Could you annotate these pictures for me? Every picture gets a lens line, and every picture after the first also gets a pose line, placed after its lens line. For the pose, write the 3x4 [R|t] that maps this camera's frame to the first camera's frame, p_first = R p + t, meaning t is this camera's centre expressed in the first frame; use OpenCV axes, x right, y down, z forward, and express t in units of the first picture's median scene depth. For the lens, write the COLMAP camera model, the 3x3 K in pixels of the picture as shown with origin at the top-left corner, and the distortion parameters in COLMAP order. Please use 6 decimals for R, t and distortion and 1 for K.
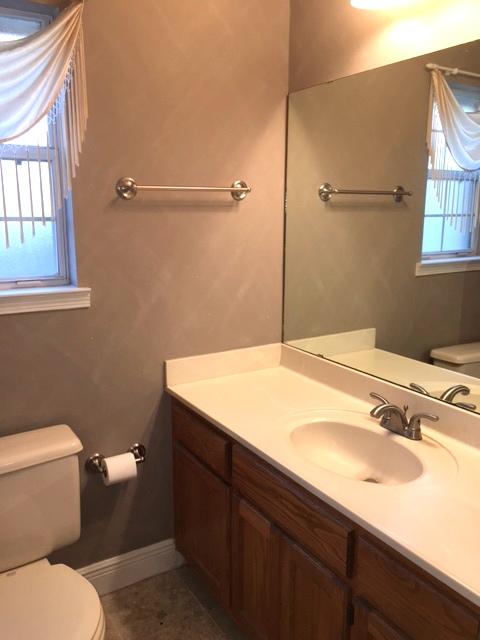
lens RADIAL K [[536.6, 0, 241.2], [0, 536.6, 322.8], [0, 0, 1]] dist [0.067540, -0.077948]
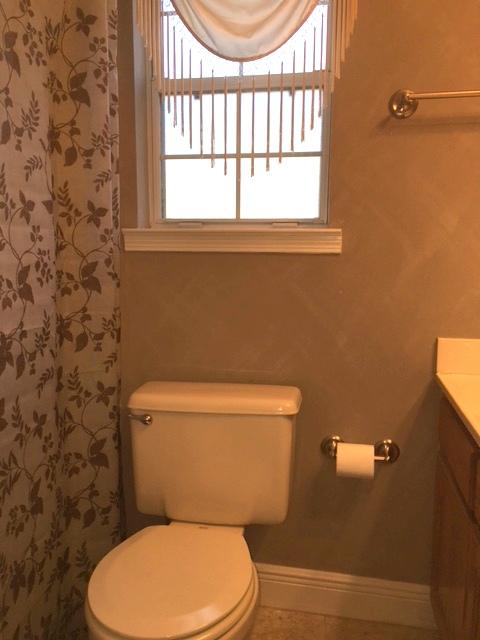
lens RADIAL K [[536.6, 0, 243.8], [0, 536.6, 316.7], [0, 0, 1]] dist [0.067540, -0.077948]
pose [[0.733466, 0.096390, -0.672857, 0.176480], [-0.145880, 0.989151, -0.017320, 0.102860], [0.663888, 0.110860, 0.739569, 0.294695]]
